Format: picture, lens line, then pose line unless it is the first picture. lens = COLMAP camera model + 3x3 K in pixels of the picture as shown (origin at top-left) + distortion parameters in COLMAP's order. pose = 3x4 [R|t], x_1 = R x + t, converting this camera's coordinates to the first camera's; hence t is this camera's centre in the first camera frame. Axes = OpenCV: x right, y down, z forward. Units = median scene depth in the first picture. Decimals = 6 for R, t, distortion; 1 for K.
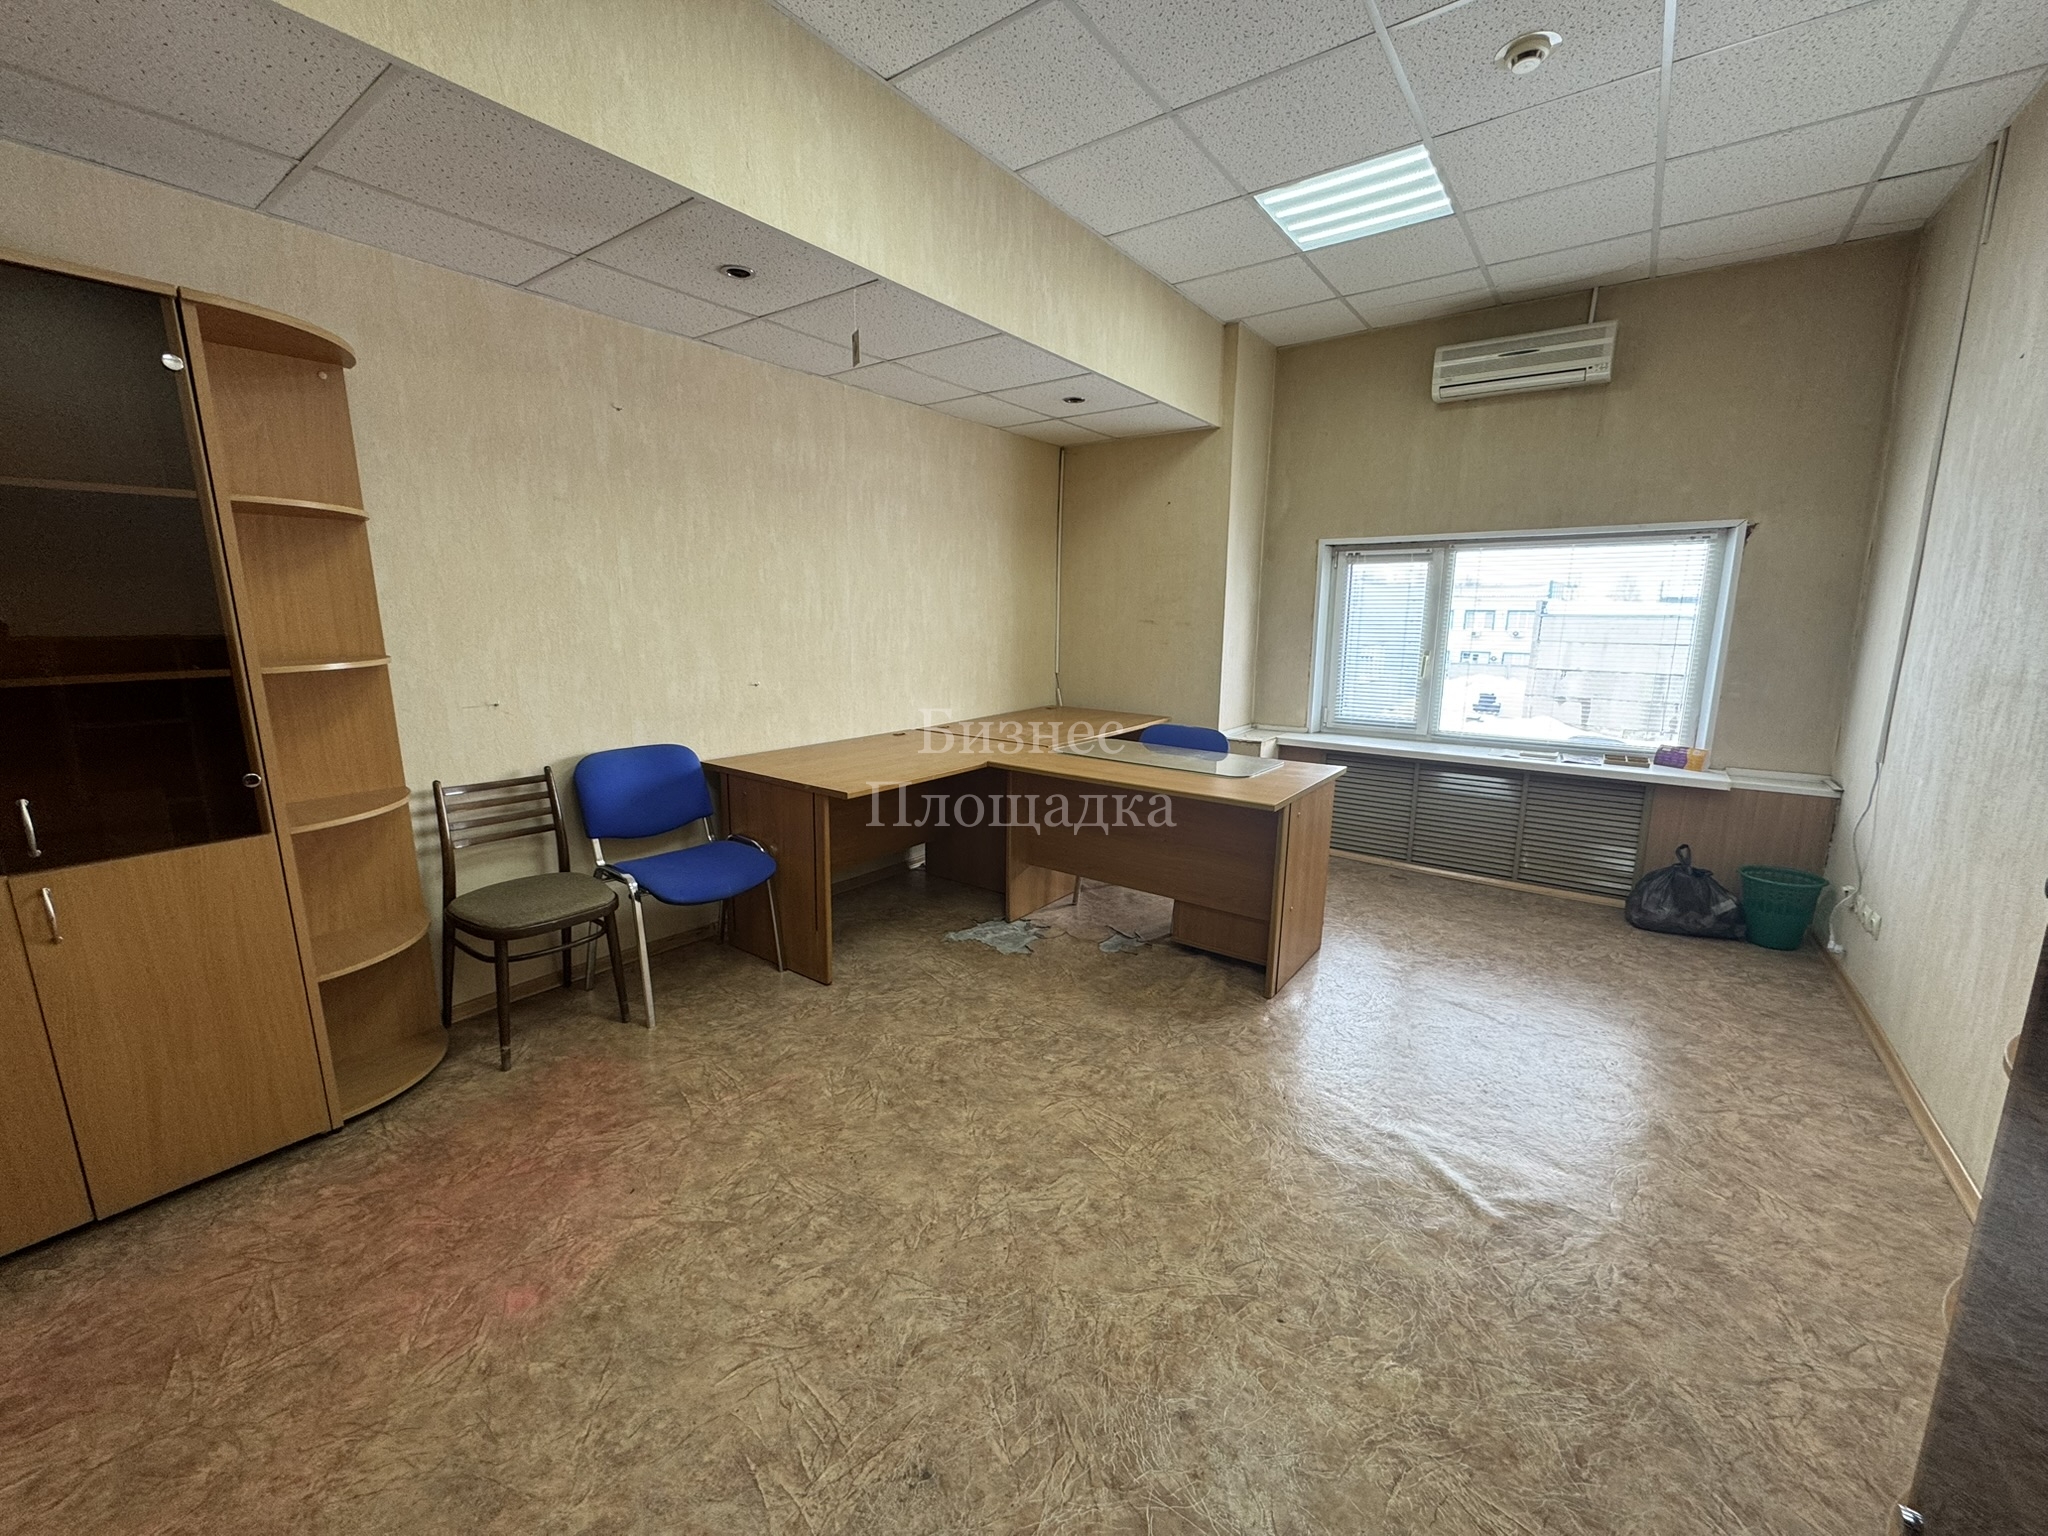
lens RADIAL K [[813.2, 0, 1026.5], [0, 813.2, 766.9], [0, 0, 1]] dist [-0.002380, 0.000162]
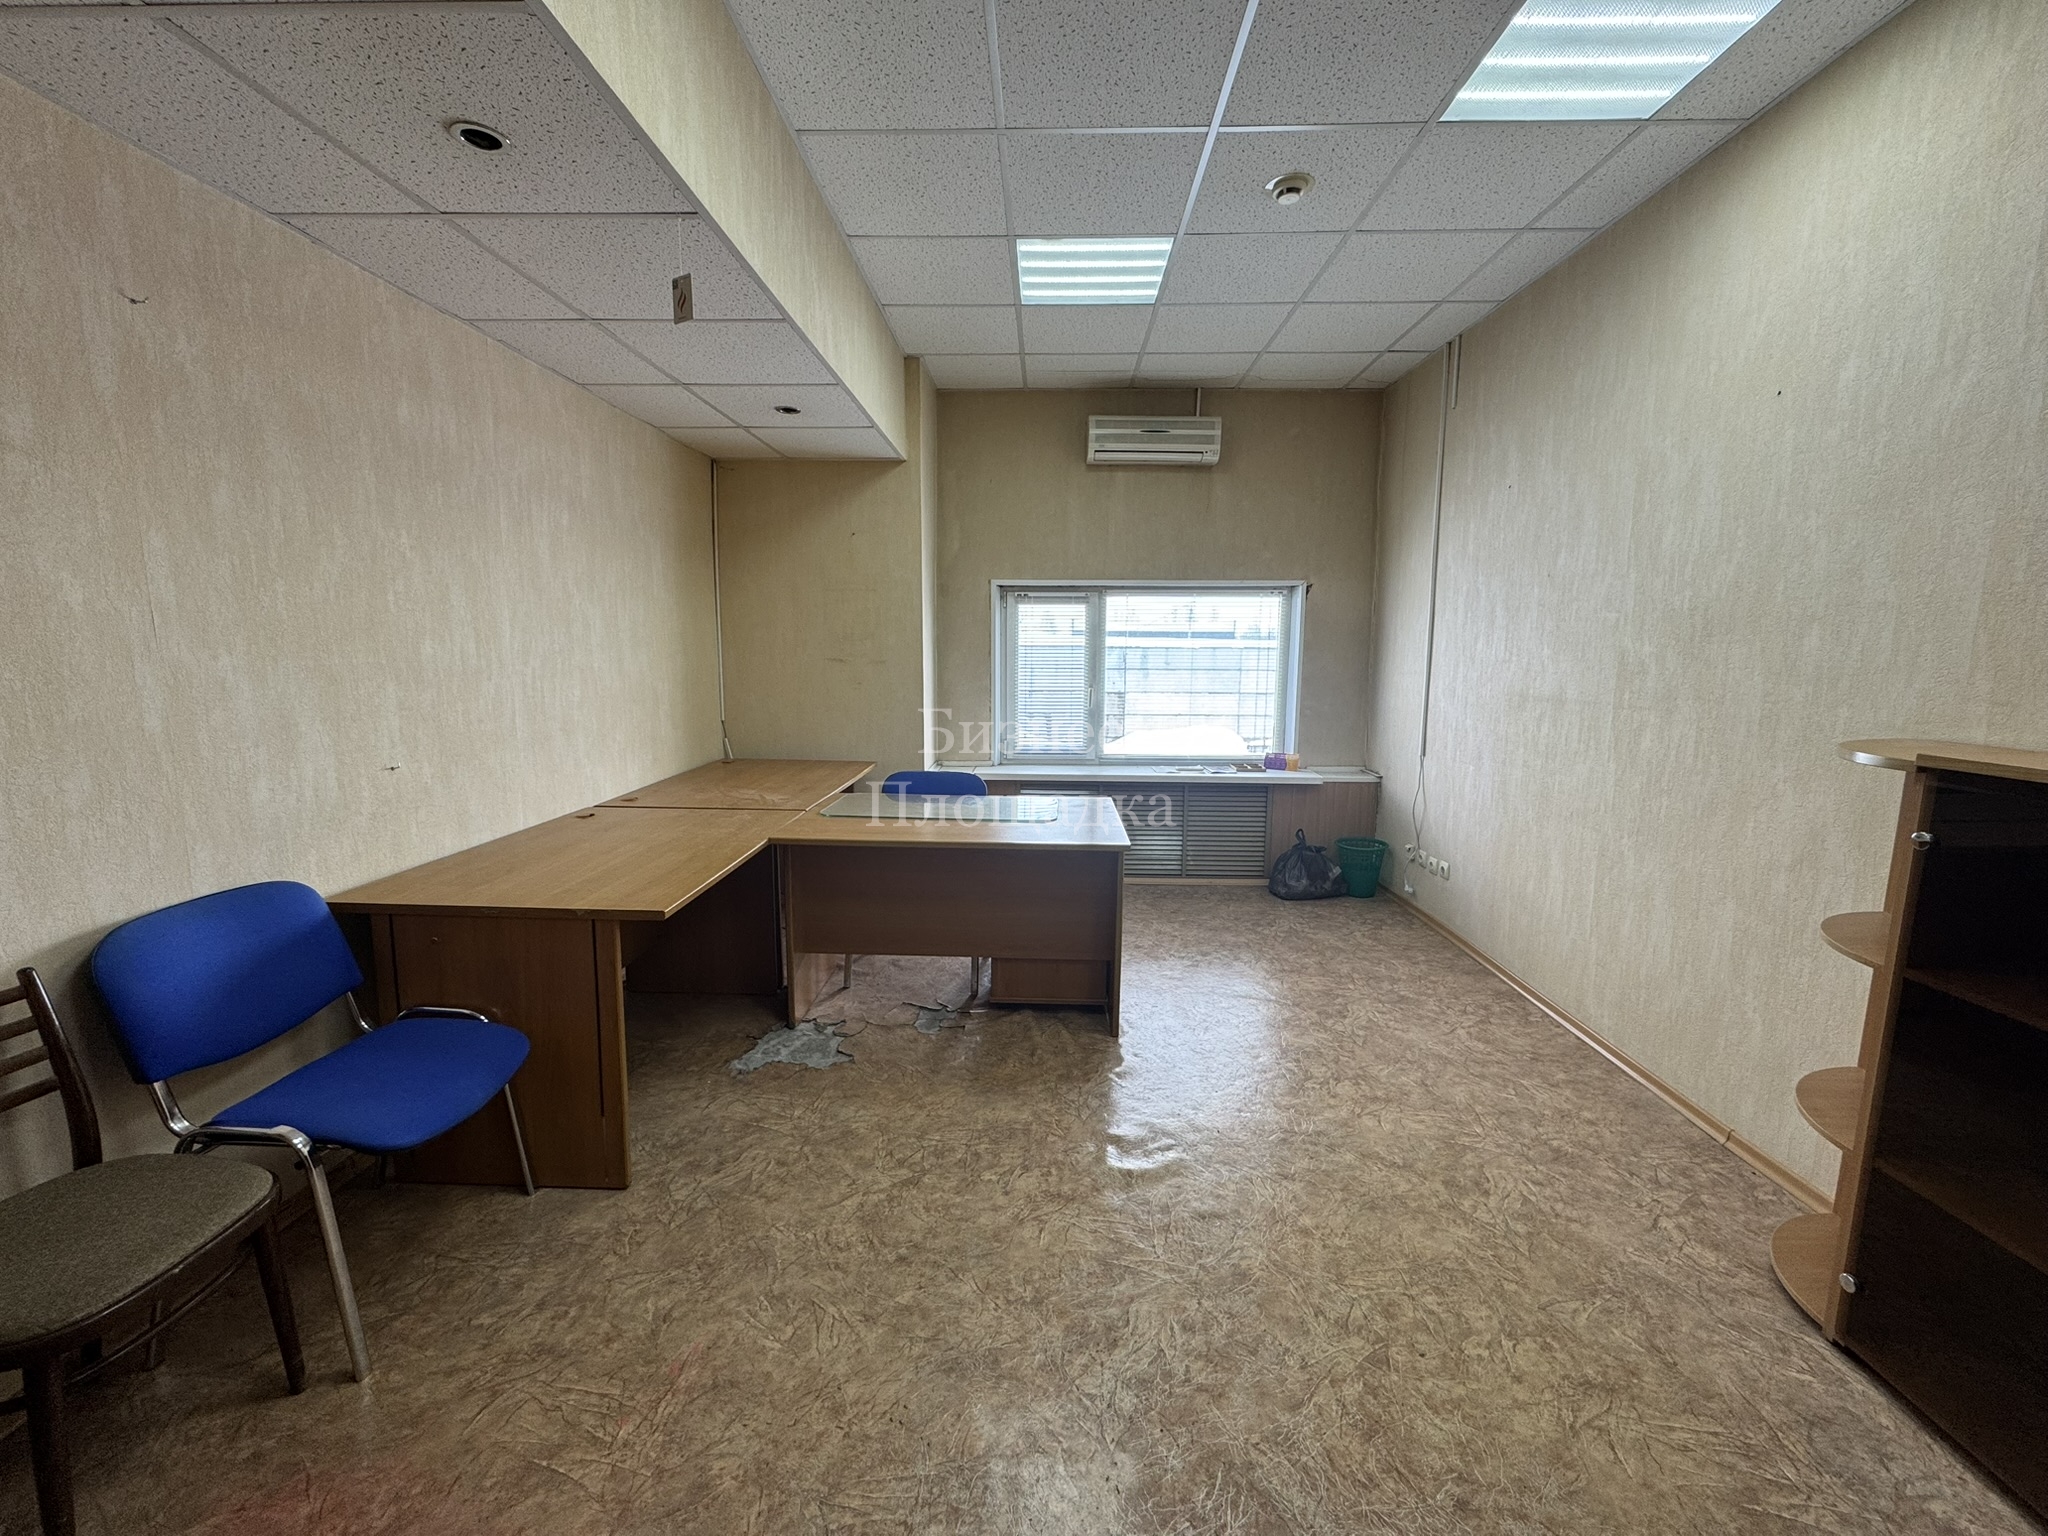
lens RADIAL K [[813.2, 0, 1025.5], [0, 813.2, 765.6], [0, 0, 1]] dist [-0.002380, 0.000162]
pose [[0.823025, -0.083917, 0.561772, -0.330443], [0.105462, 0.994406, -0.005963, -0.053753], [-0.558129, 0.064153, 0.827270, 0.212559]]
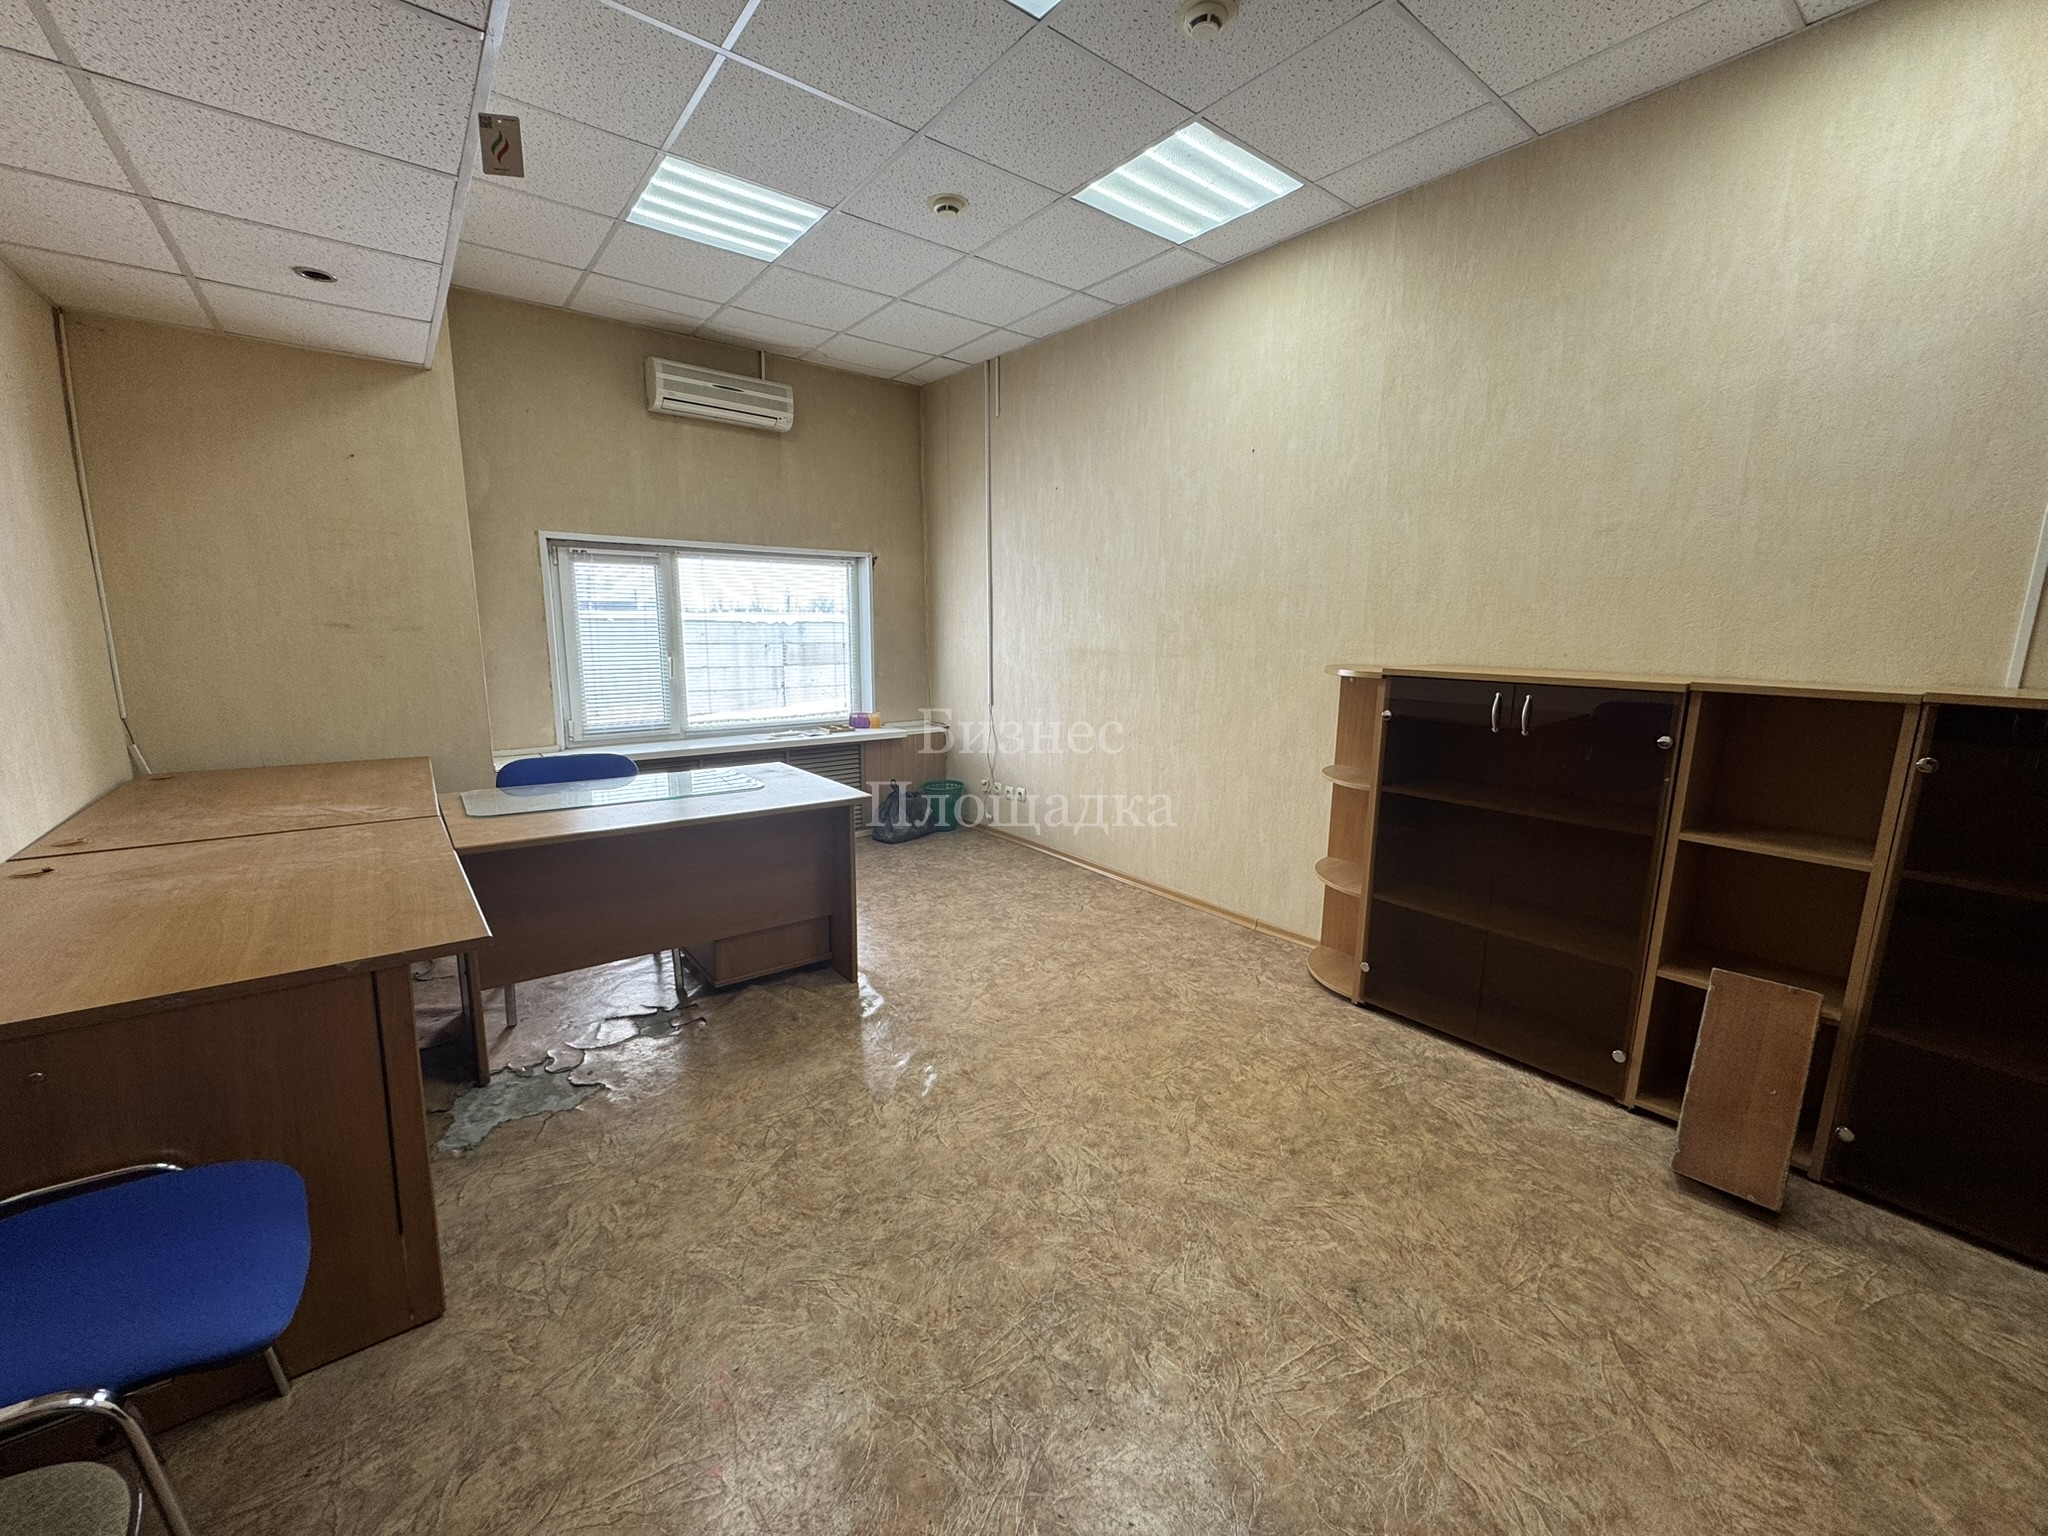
lens RADIAL K [[813.2, 0, 1029.0], [0, 813.2, 764.6], [0, 0, 1]] dist [-0.002380, 0.000162]
pose [[0.265070, -0.167204, 0.949621, -0.596146], [0.172788, 0.977145, 0.123819, -0.082006], [-0.948621, 0.131262, 0.287903, 0.449574]]
